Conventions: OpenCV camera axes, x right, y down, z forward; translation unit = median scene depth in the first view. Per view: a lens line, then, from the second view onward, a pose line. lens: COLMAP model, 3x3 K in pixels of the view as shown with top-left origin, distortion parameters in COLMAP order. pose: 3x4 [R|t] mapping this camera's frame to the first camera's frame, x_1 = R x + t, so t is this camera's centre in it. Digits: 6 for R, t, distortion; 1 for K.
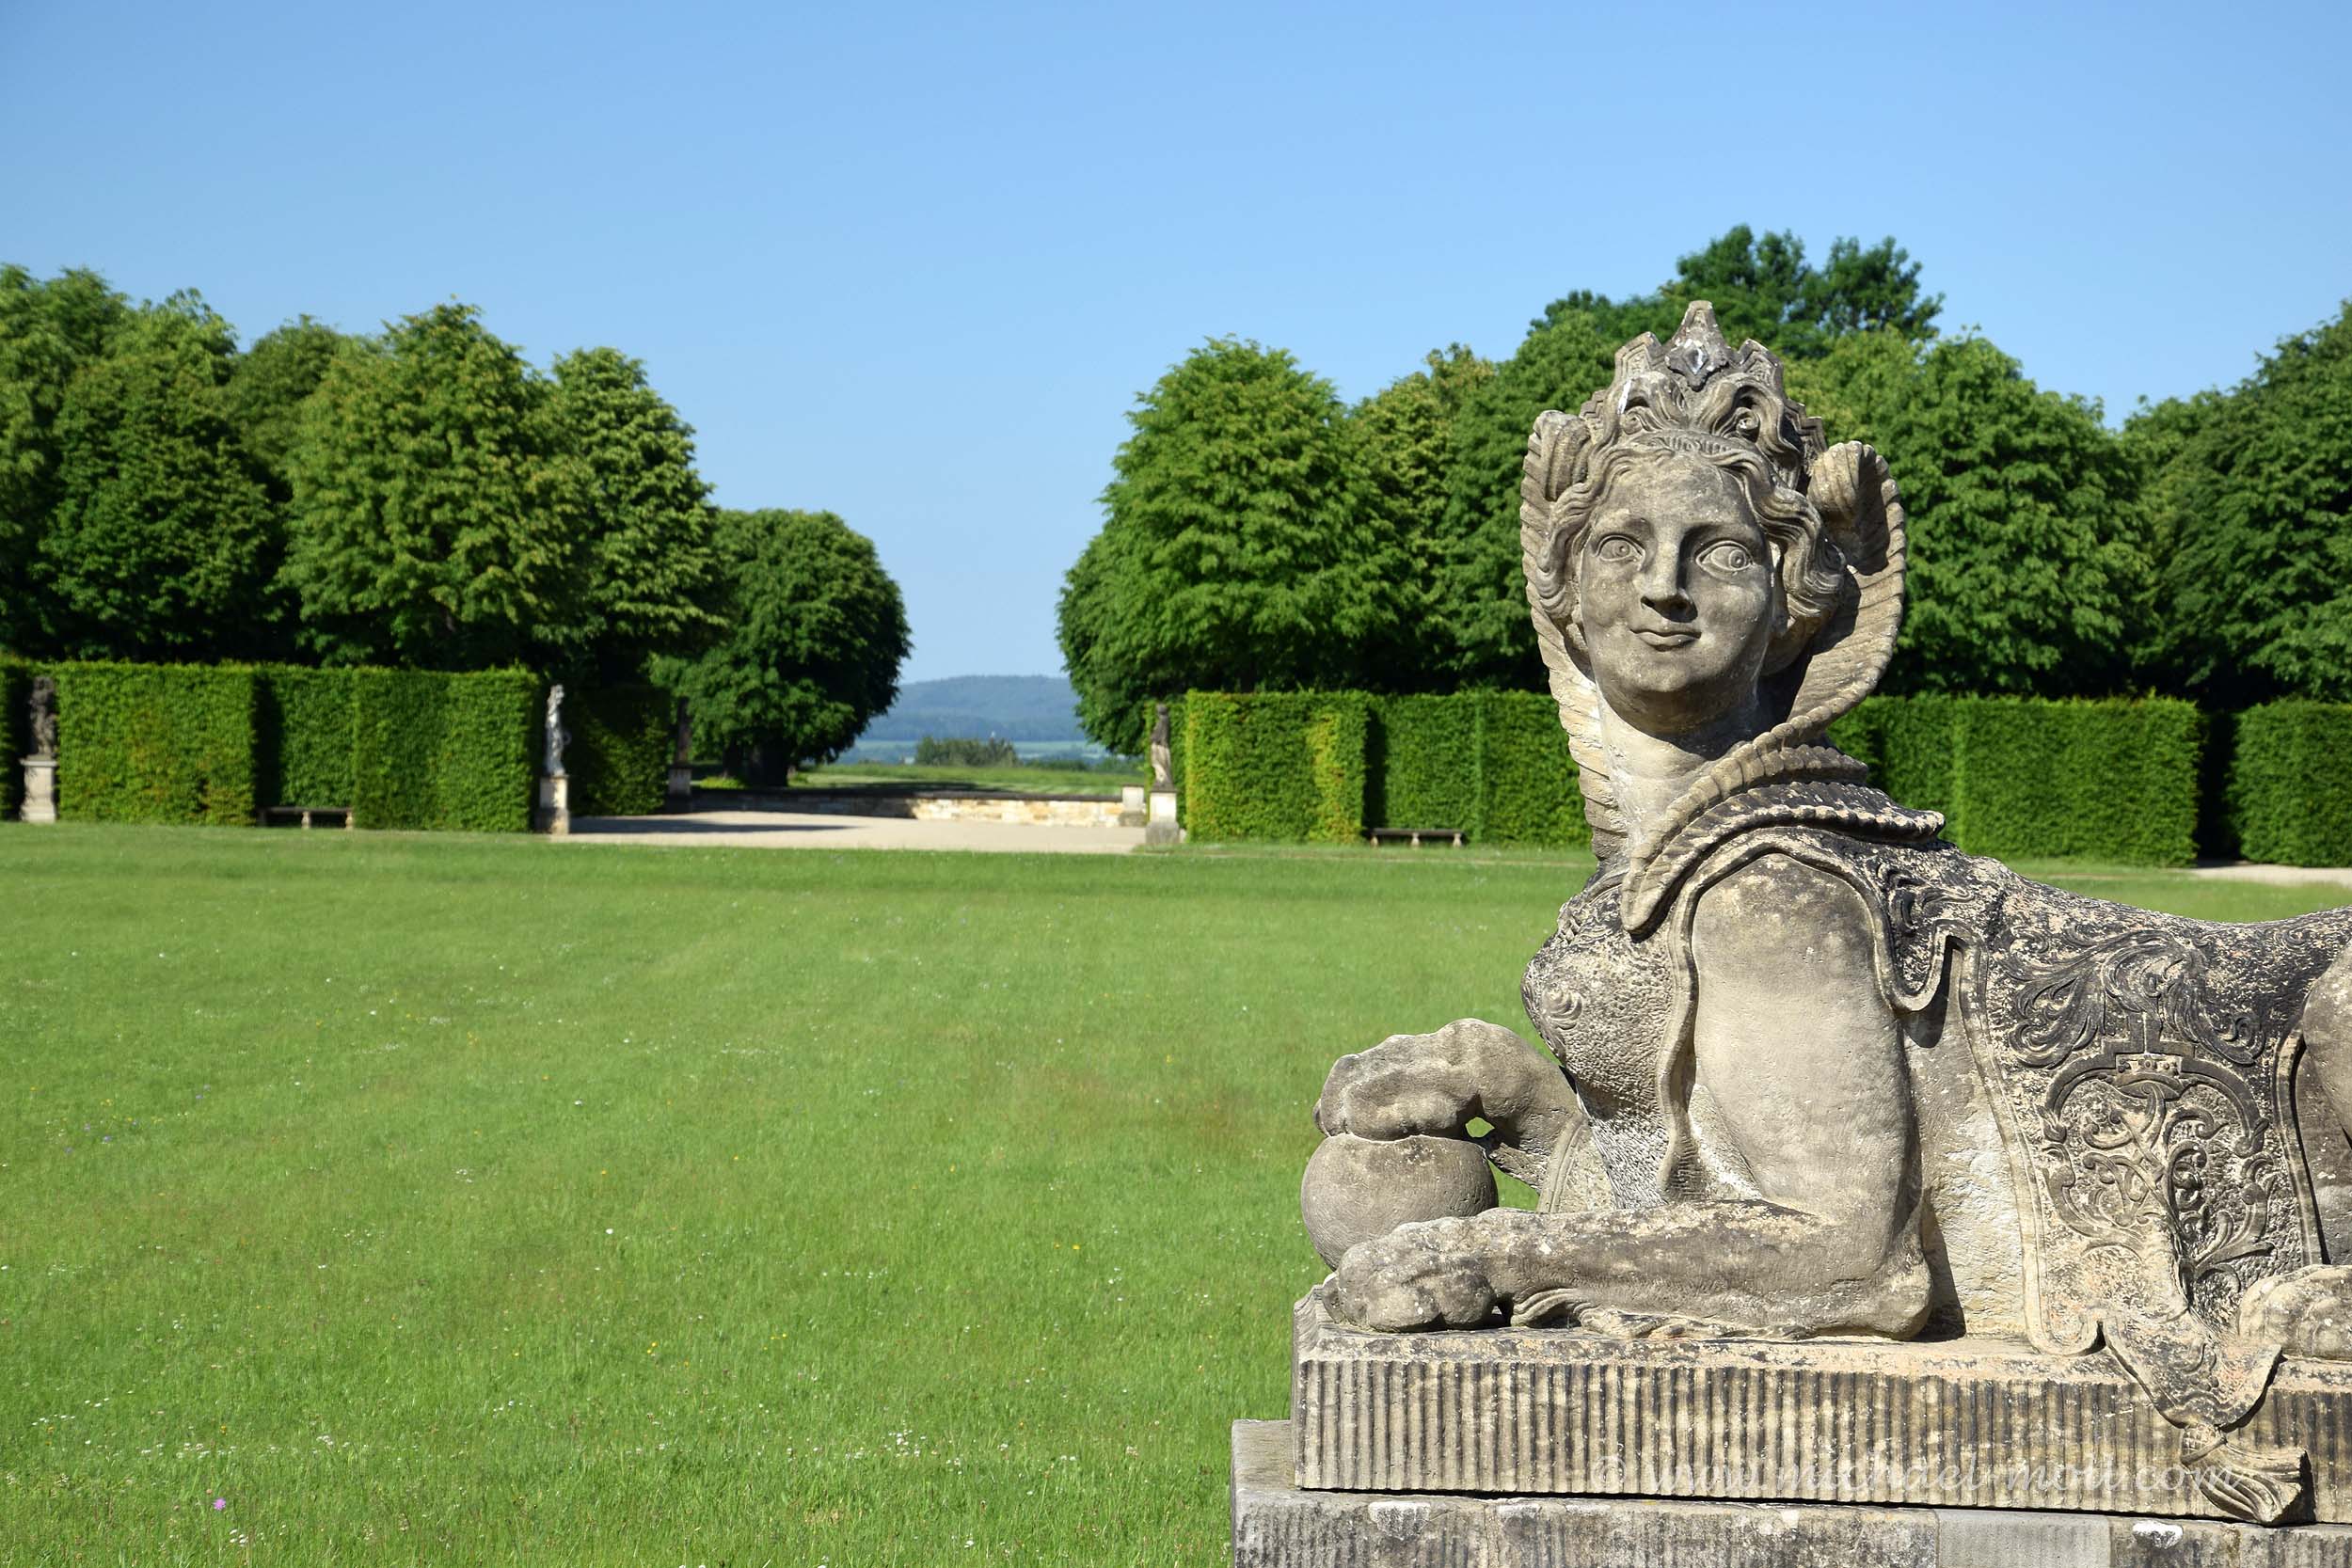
lens RADIAL K [[6238.1, 0, 1180.6], [0, 6238.1, 778.5], [0, 0, 1]] dist [0.622043, 0.000000]
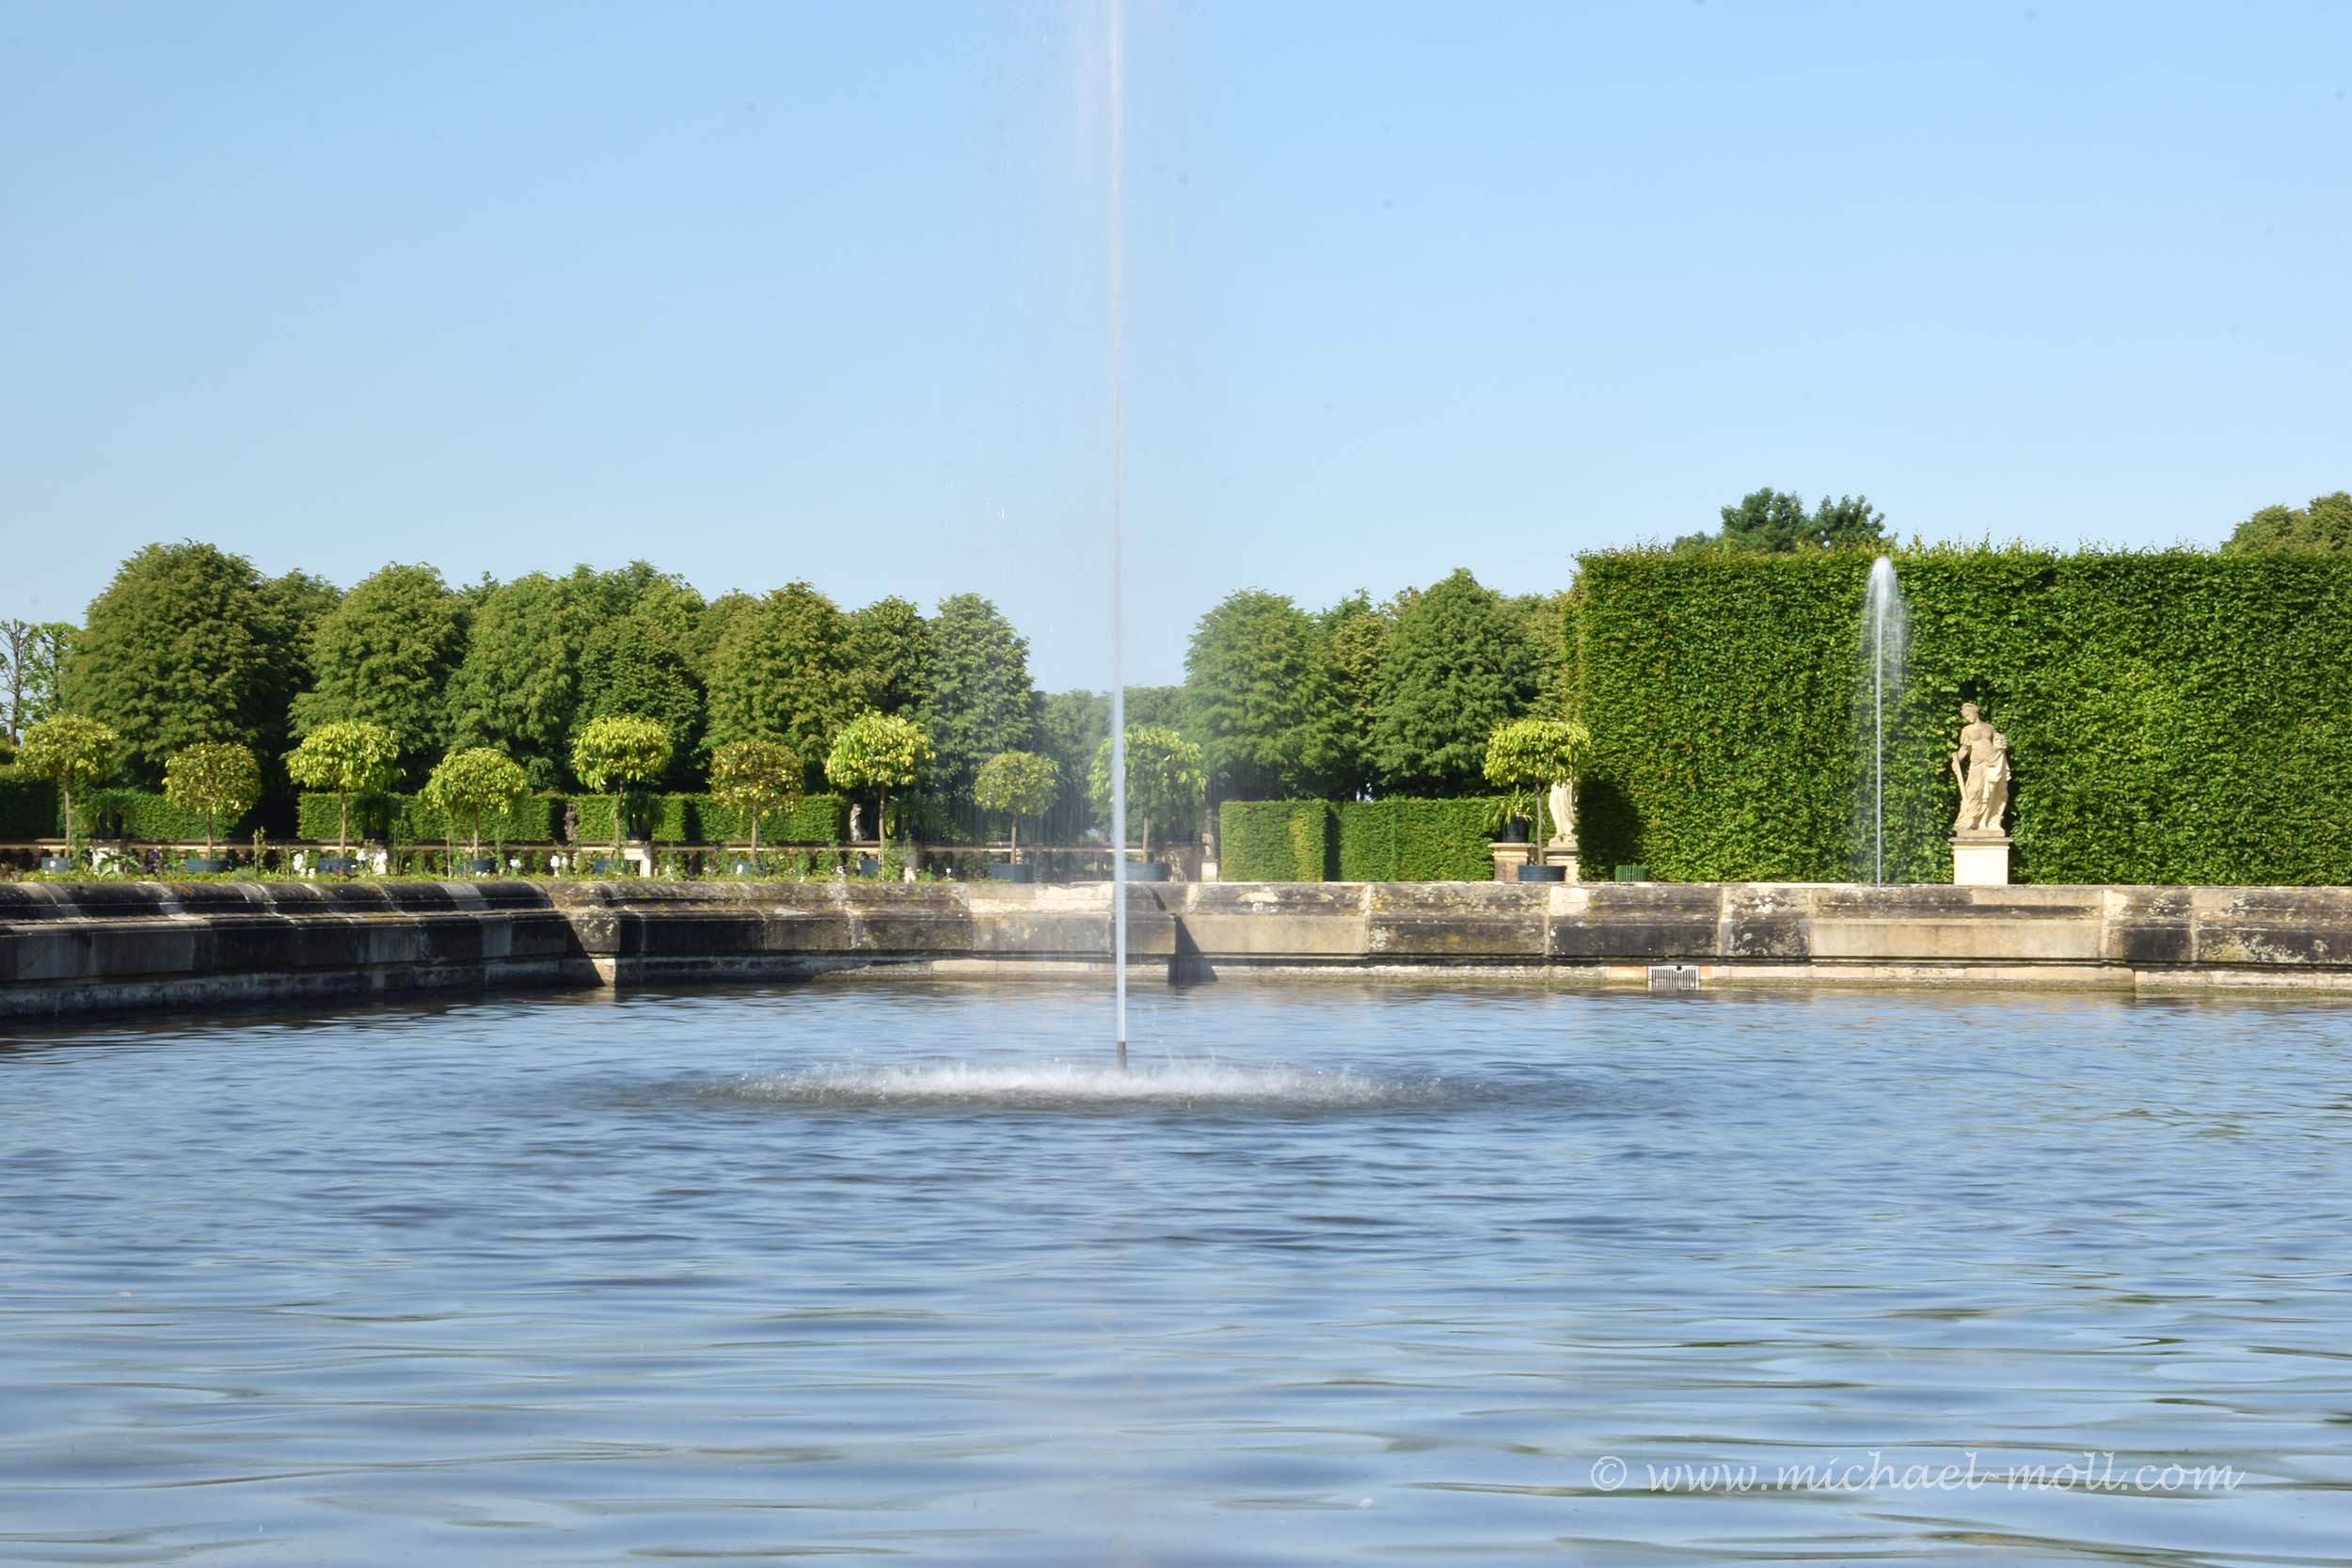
lens RADIAL K [[6252.1, 0, 1175.9], [0, 6252.1, 784.9], [0, 0, 1]] dist [-0.200614, 0.000000]
pose [[0.980496, -0.015779, -0.195904, 0.317873], [0.011763, 0.999696, -0.021646, 0.017758], [0.196186, 0.018919, 0.980384, -0.642362]]
